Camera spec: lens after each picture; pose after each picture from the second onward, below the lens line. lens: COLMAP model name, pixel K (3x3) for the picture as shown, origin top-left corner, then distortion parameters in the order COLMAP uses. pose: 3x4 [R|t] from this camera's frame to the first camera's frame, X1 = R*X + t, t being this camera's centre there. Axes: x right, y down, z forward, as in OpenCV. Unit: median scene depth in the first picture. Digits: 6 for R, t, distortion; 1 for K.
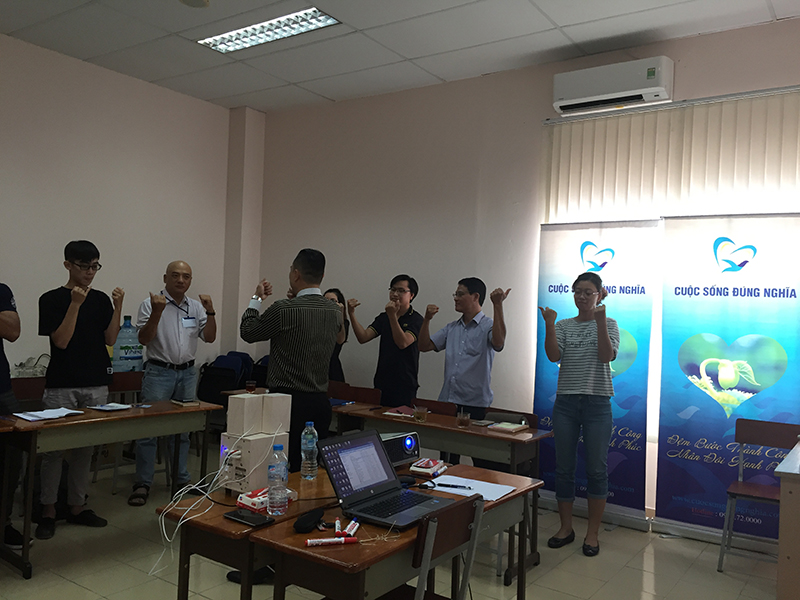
lens RADIAL K [[683.0, 0, 401.0], [0, 683.0, 300.6], [0, 0, 1]] dist [0.077010, -0.102111]
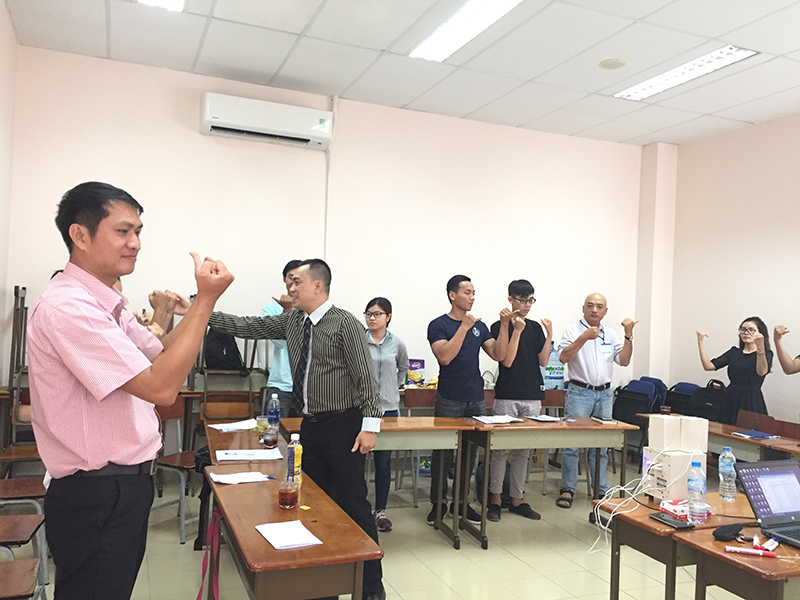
lens RADIAL K [[683.0, 0, 405.9], [0, 683.0, 295.7], [0, 0, 1]] dist [0.077010, -0.102111]
pose [[0.842761, -0.015779, -0.538056, 0.020469], [-0.005958, 0.999236, -0.038635, -0.009936], [0.538254, 0.035766, 0.842023, -0.132762]]
